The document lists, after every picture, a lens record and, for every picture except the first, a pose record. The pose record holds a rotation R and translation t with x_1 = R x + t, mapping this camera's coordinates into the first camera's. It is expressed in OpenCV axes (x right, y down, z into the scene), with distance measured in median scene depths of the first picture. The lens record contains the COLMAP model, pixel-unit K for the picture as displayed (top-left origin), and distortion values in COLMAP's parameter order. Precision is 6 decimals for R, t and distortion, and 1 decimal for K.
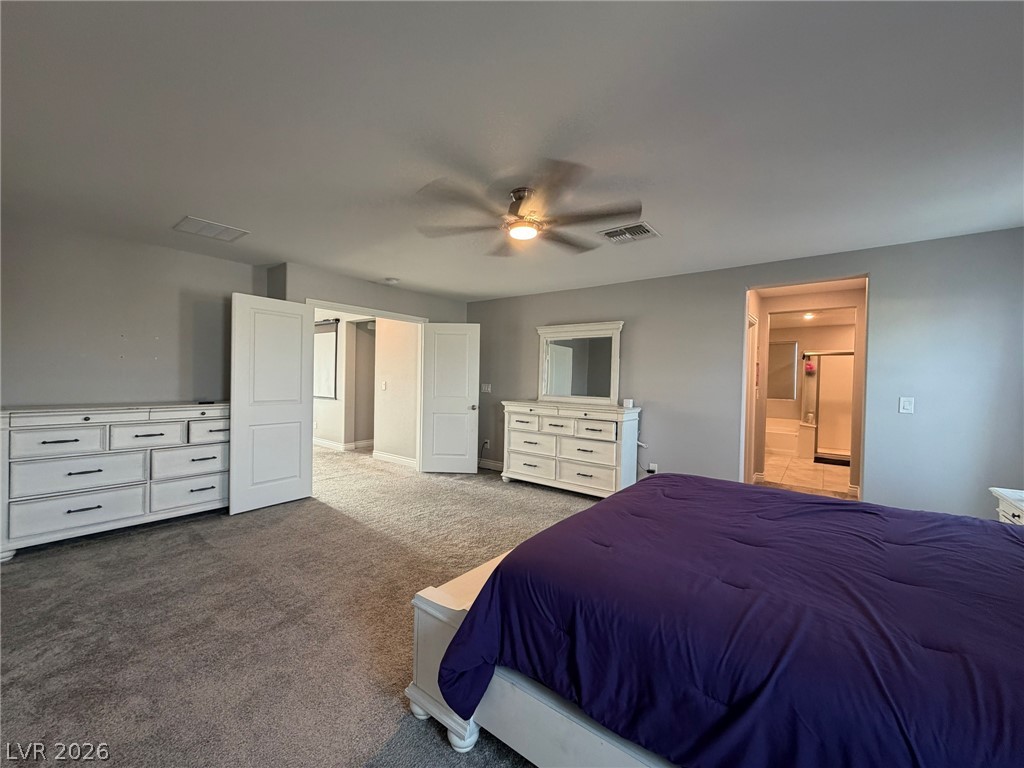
lens RADIAL K [[407.7, 0, 509.0], [0, 407.7, 385.8], [0, 0, 1]] dist [0.001047, -0.000049]
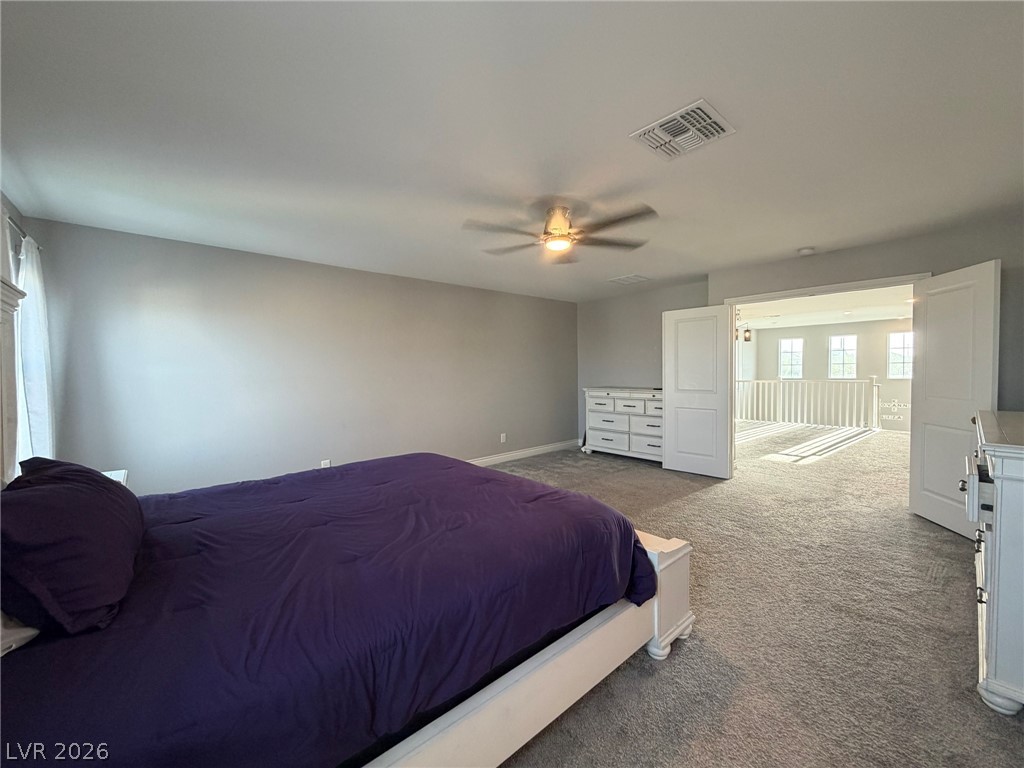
lens RADIAL K [[417.6, 0, 496.7], [0, 417.6, 381.8], [0, 0, 1]] dist [0.000559, 0.000103]
pose [[-0.238885, -0.004792, -0.971036, 0.993660], [-0.019251, 0.999815, -0.000198, 0.029223], [0.970857, 0.018646, -0.238933, 0.882446]]
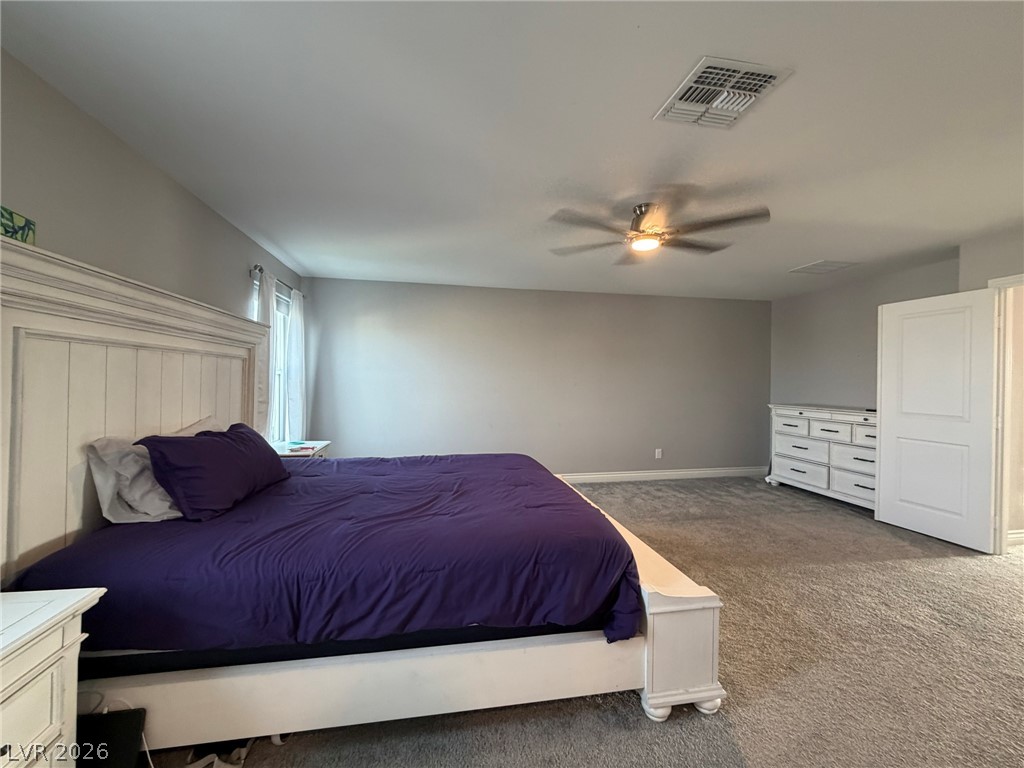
lens RADIAL K [[410.6, 0, 489.3], [0, 410.6, 380.1], [0, 0, 1]] dist [0.001062, 0.000282]
pose [[-0.710242, -0.039650, -0.702840, 0.866126], [-0.051418, 0.998668, -0.004378, 0.019923], [0.702077, 0.033029, -0.711334, 1.180005]]
